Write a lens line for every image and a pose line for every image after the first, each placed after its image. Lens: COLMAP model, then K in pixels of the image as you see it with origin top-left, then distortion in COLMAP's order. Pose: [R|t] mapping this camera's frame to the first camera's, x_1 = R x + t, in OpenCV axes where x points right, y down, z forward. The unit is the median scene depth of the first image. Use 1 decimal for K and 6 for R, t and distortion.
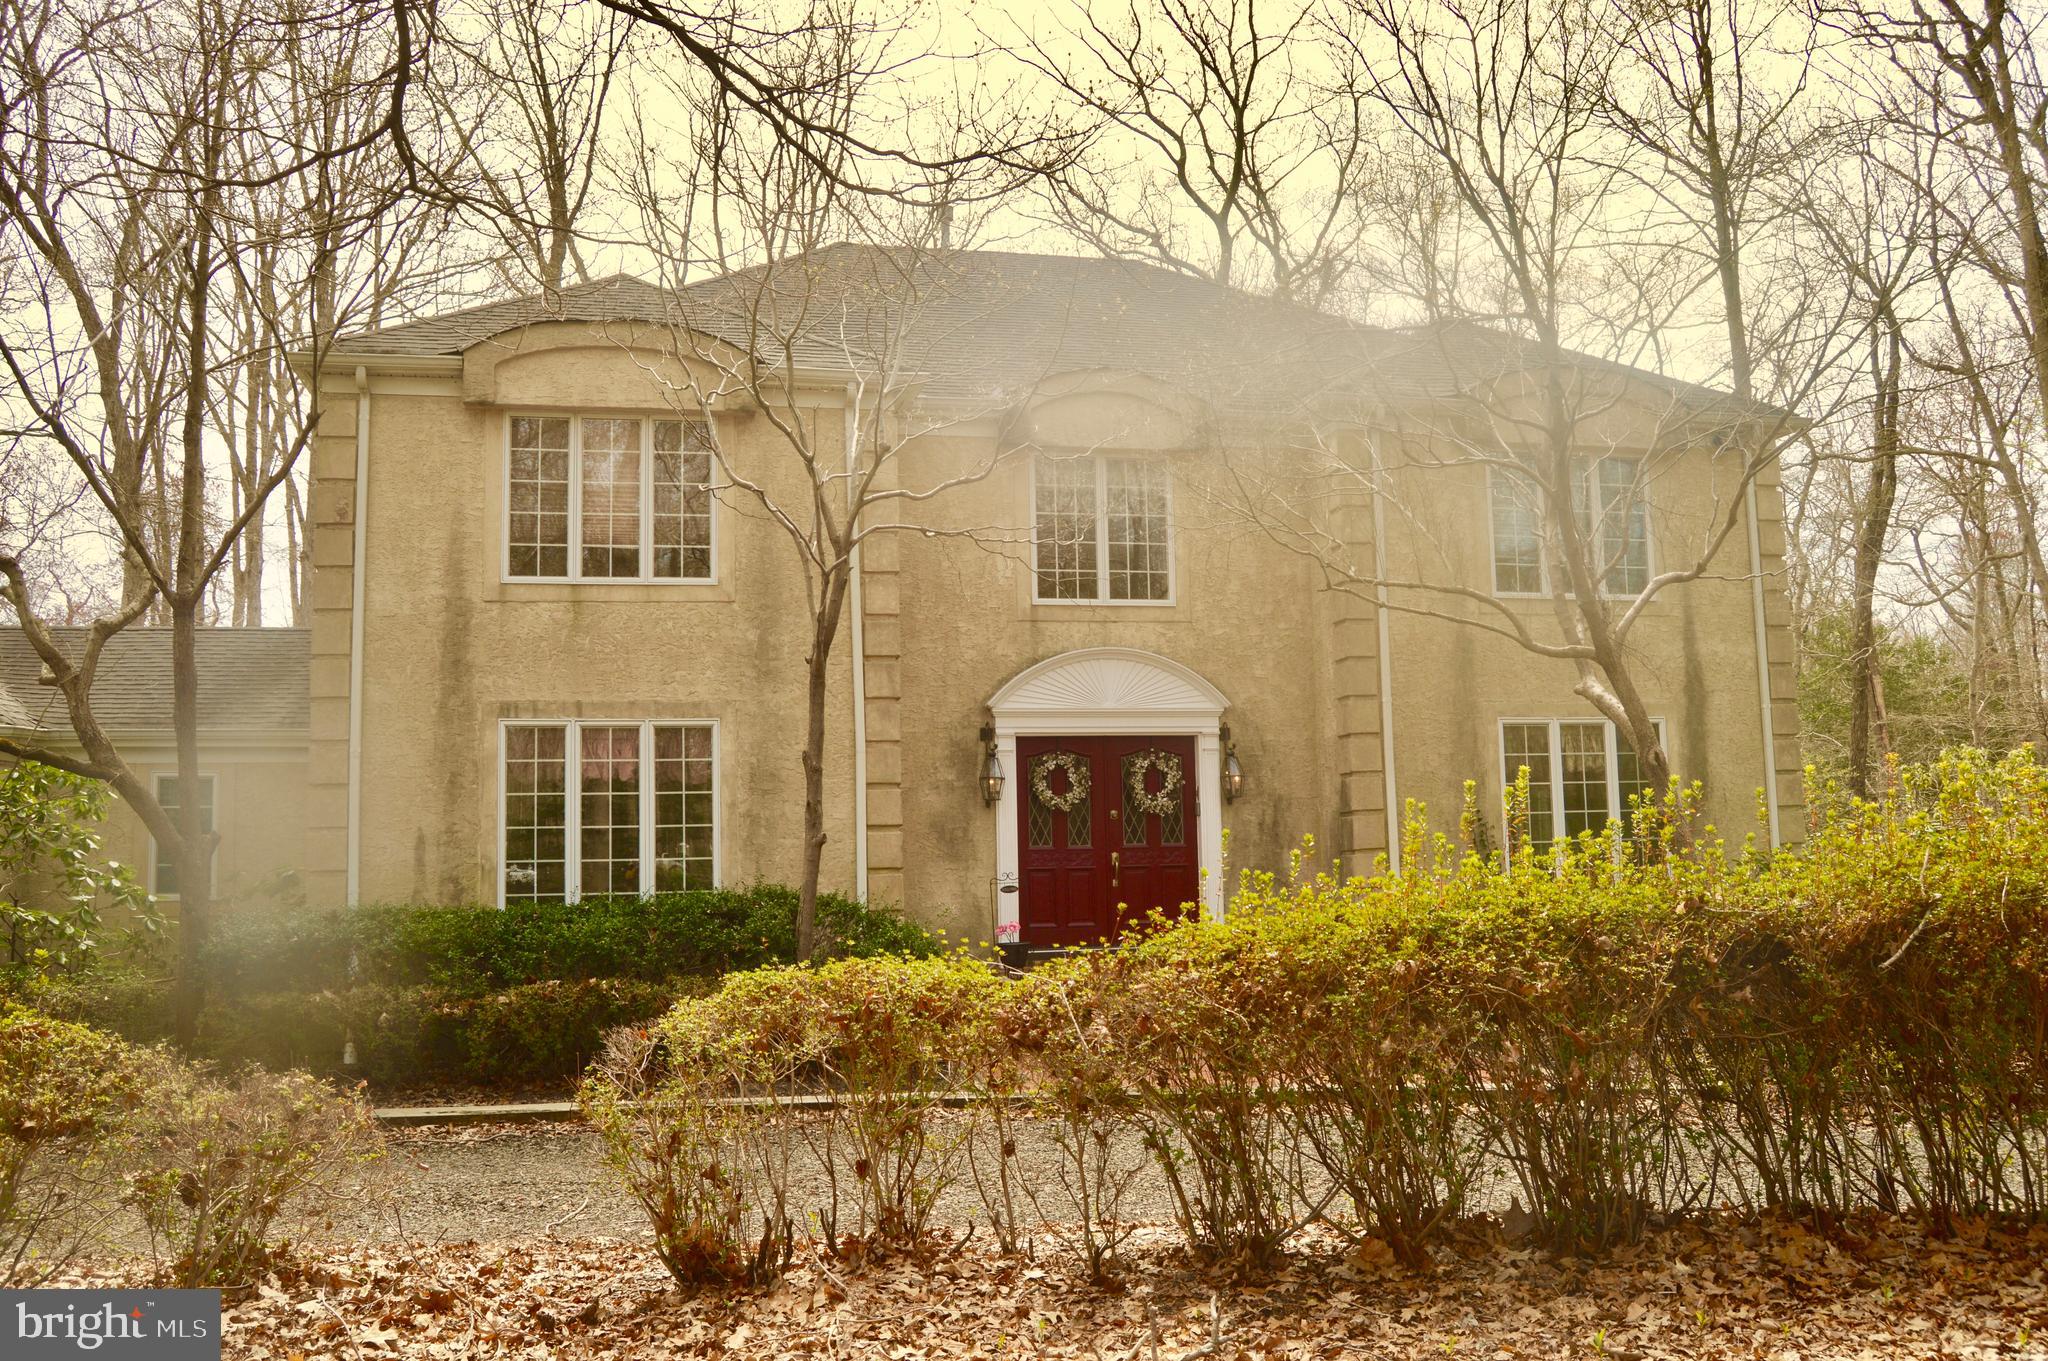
lens RADIAL K [[1628.7, 0, 1014.5], [0, 1628.7, 686.9], [0, 0, 1]] dist [-0.100132, 0.038592]
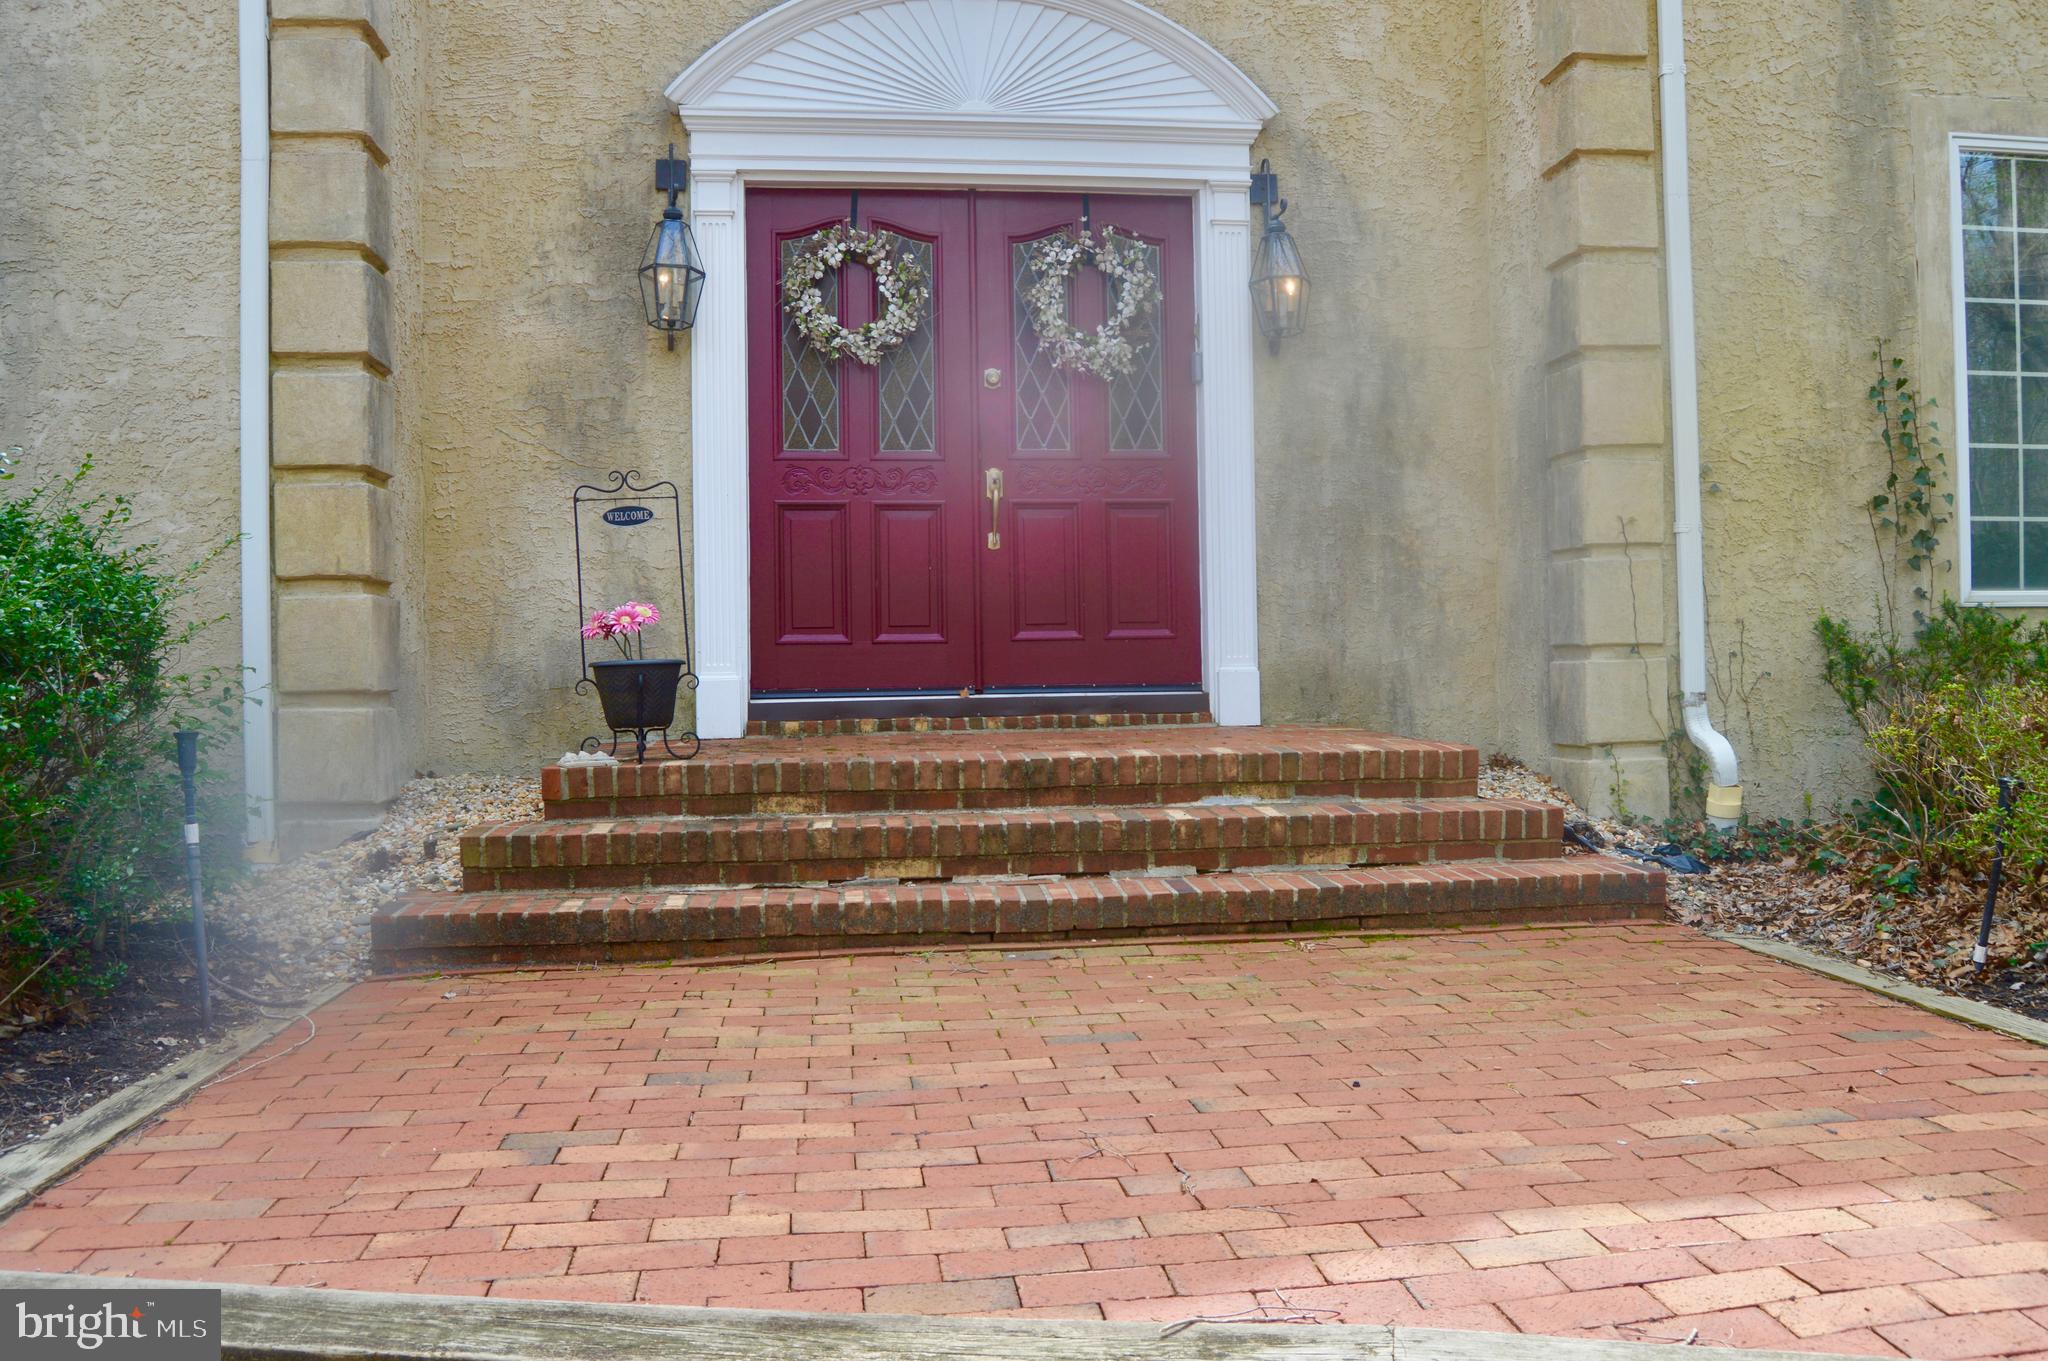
lens RADIAL K [[1628.7, 0, 1028.3], [0, 1628.7, 680.3], [0, 0, 1]] dist [-0.100132, 0.038592]
pose [[0.997128, 0.003157, -0.075667, 0.104484], [0.005653, 0.993241, 0.115934, 0.110015], [0.075522, -0.116029, 0.990371, 0.594882]]
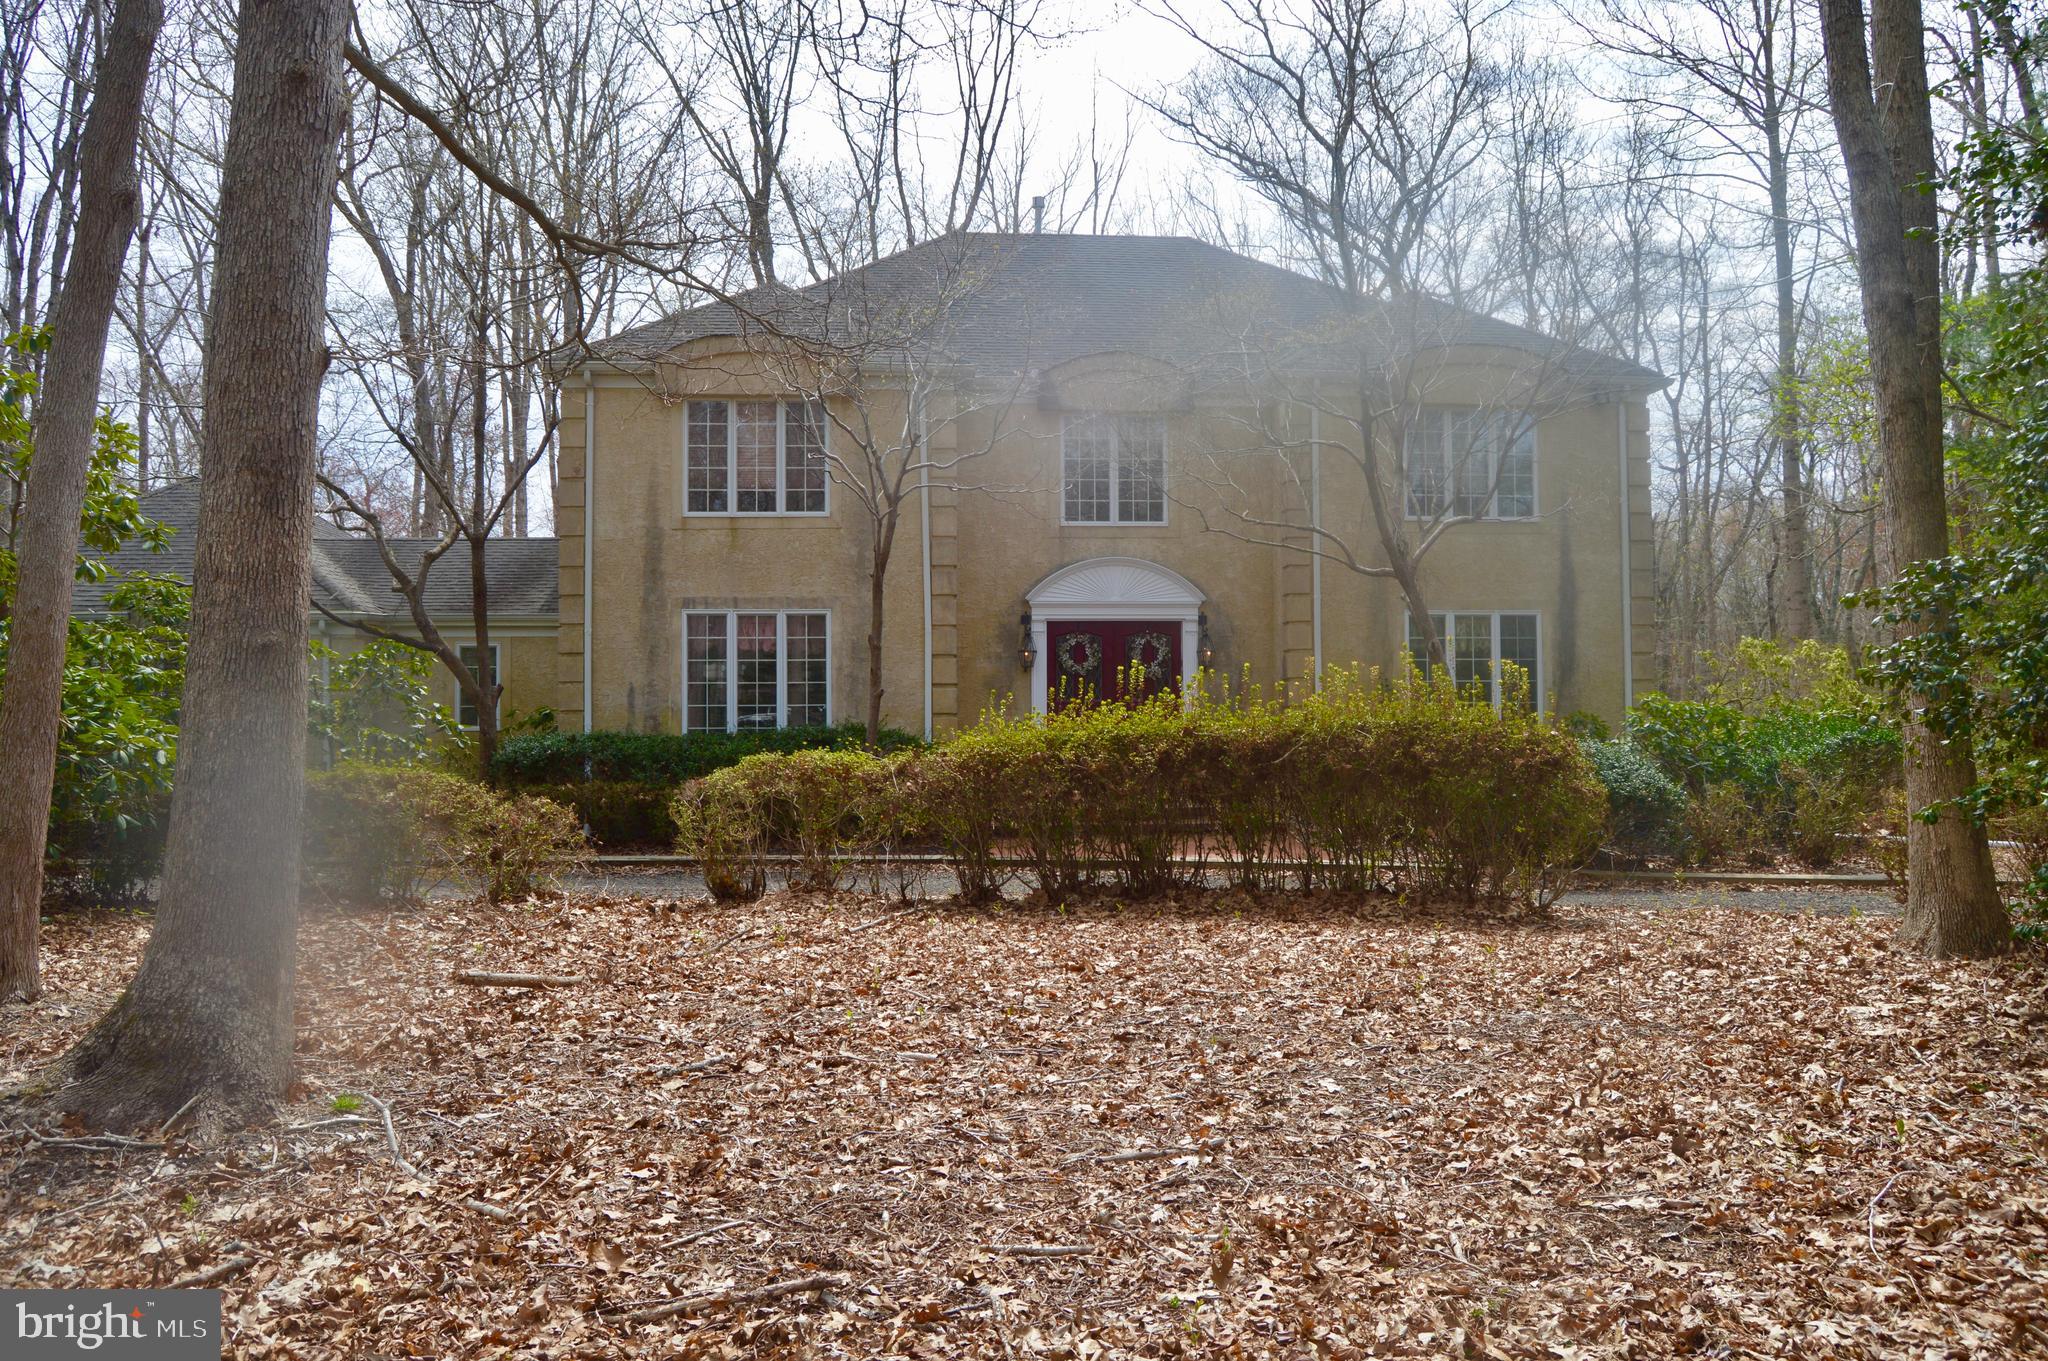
lens RADIAL K [[1628.7, 0, 1032.1], [0, 1628.7, 673.6], [0, 0, 1]] dist [-0.100132, 0.038592]
pose [[0.990189, 0.012496, -0.139178, 0.184634], [-0.001337, 0.996795, 0.079985, -0.036650], [0.139731, -0.079014, 0.987032, -0.383185]]
